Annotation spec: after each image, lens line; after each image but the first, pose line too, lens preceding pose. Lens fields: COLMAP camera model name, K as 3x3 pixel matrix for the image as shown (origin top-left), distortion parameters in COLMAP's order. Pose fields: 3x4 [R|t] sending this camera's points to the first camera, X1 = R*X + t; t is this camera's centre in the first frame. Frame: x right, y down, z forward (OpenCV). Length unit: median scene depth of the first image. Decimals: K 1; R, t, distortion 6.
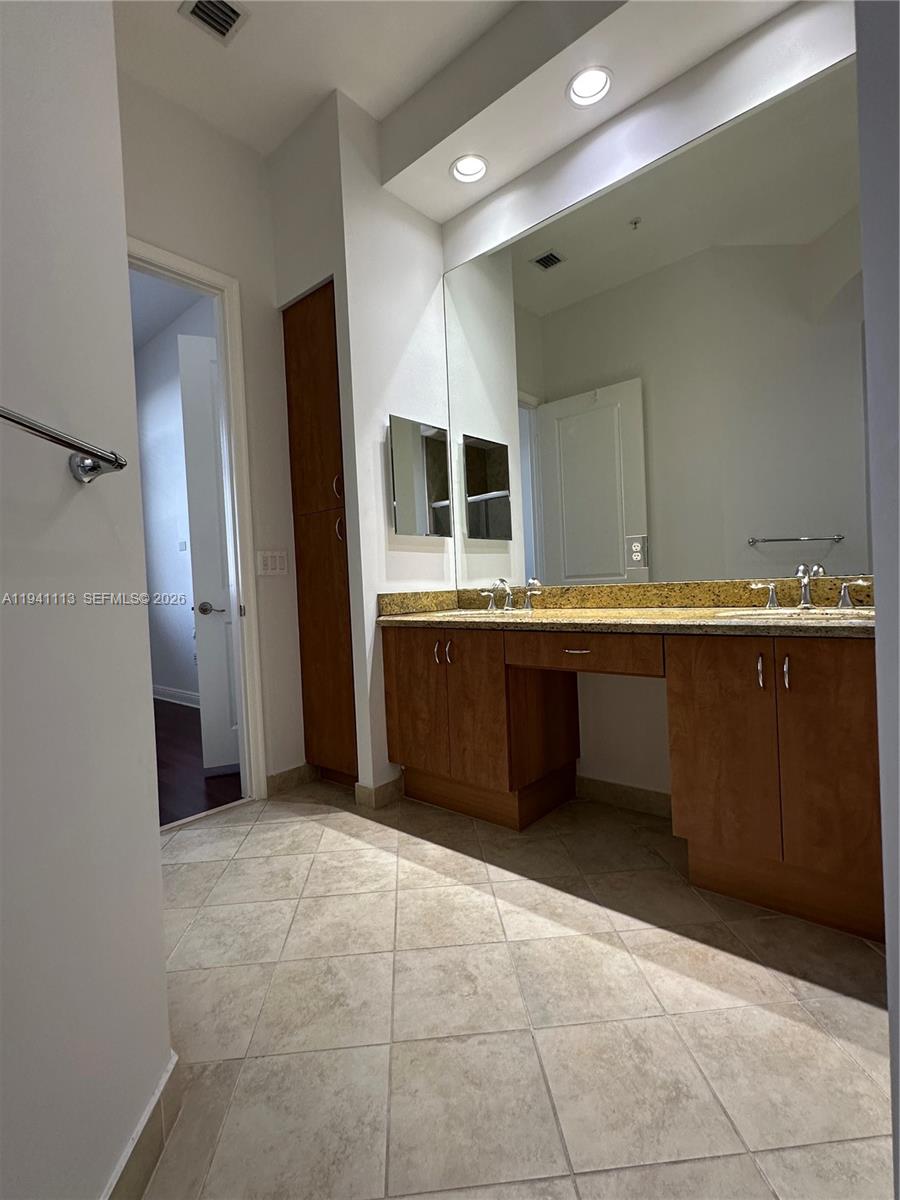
lens RADIAL K [[561.0, 0, 443.8], [0, 561.0, 599.1], [0, 0, 1]] dist [0.015688, 0.000253]
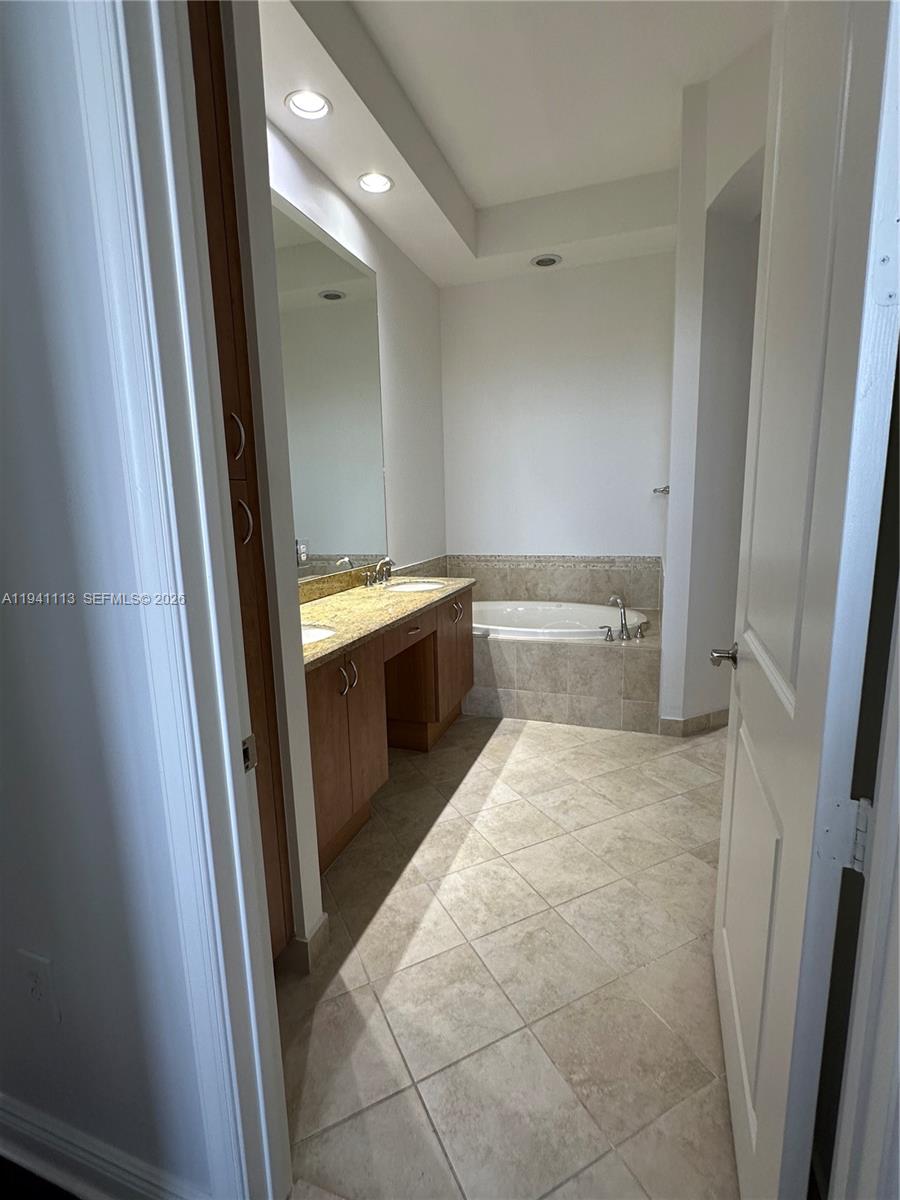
lens RADIAL K [[561.0, 0, 451.3], [0, 561.0, 604.0], [0, 0, 1]] dist [0.015688, 0.000253]
pose [[-0.383626, -0.110686, 0.916831, -0.921186], [0.059949, 0.987712, 0.144327, -0.142369], [-0.921541, 0.110330, -0.372277, 1.301402]]
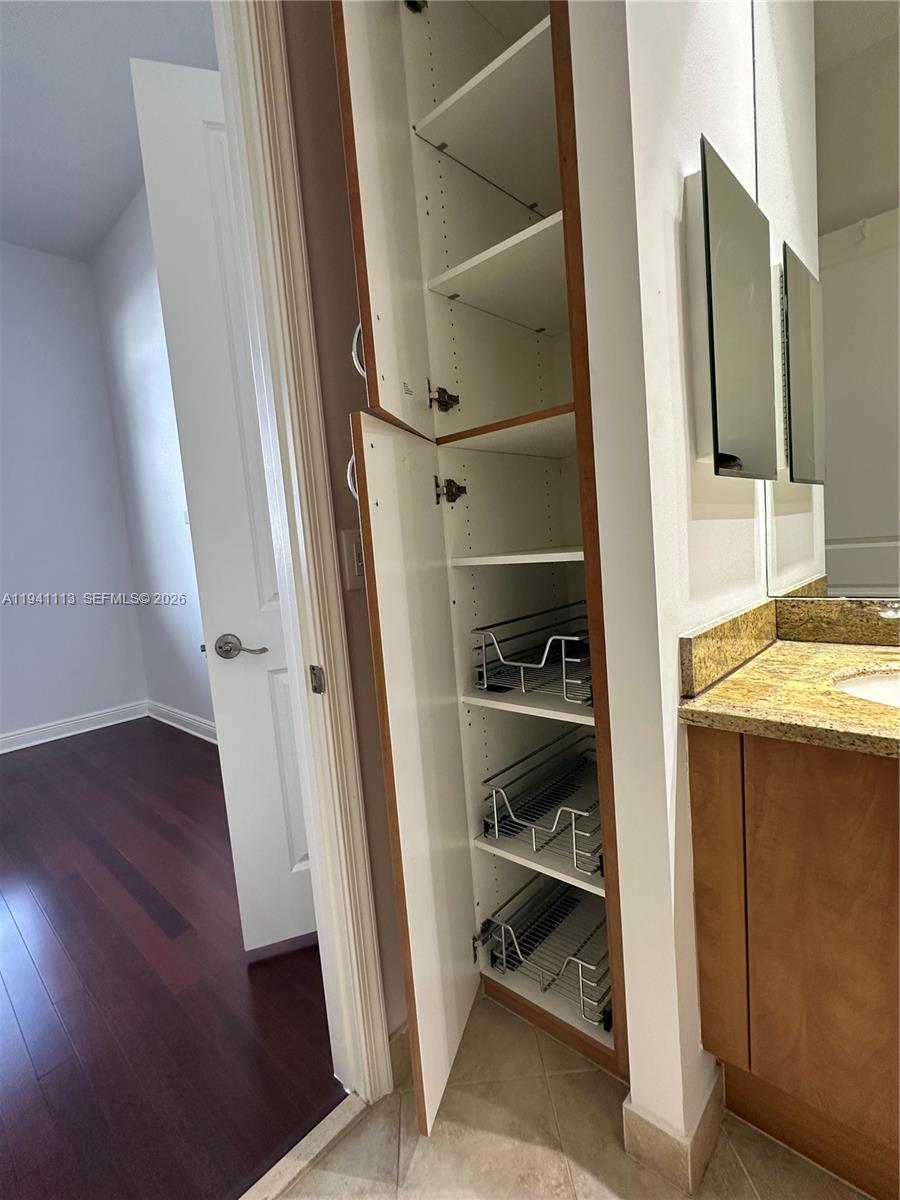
lens RADIAL K [[561.0, 0, 457.8], [0, 561.0, 597.0], [0, 0, 1]] dist [0.015688, 0.000253]
pose [[0.999182, -0.036840, -0.016659, -0.311491], [0.037976, 0.996539, 0.073950, -0.085284], [0.013877, -0.074523, 0.997123, 0.754661]]
